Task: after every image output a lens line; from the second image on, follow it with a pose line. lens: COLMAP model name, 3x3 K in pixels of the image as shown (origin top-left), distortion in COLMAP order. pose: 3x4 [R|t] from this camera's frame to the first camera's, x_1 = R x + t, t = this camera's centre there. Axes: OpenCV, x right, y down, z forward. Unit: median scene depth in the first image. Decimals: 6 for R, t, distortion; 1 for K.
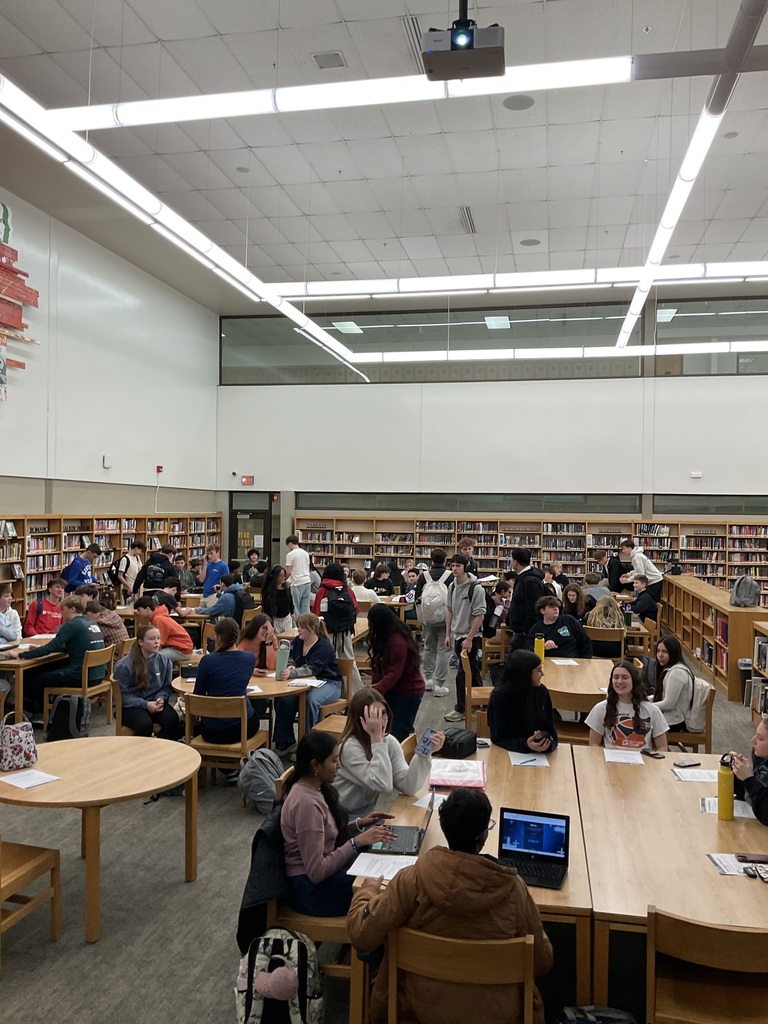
lens RADIAL K [[837.3, 0, 381.8], [0, 837.3, 510.4], [0, 0, 1]] dist [0.134301, -0.283572]
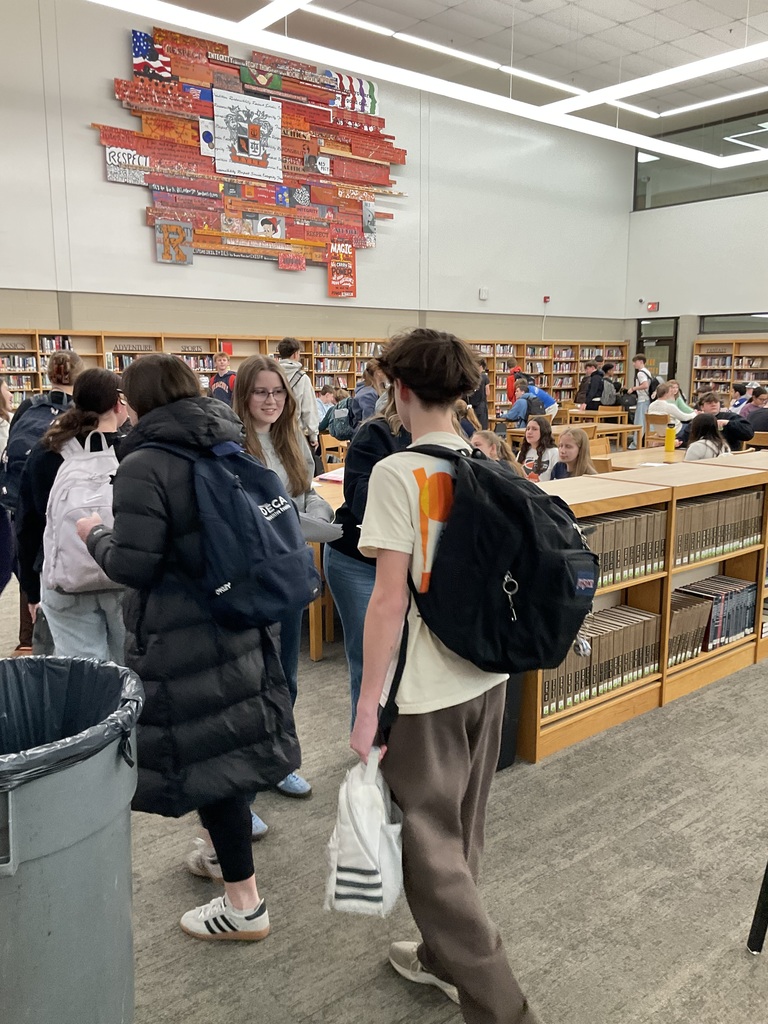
lens RADIAL K [[846.4, 0, 384.0], [0, 846.4, 512.0], [0, 0, 1]] dist [0.110065, -0.215401]
pose [[0.780786, 0.090640, -0.618188, 0.318247], [0.015492, 0.986308, 0.164182, 0.043135], [0.624606, -0.137768, 0.768692, -0.027760]]
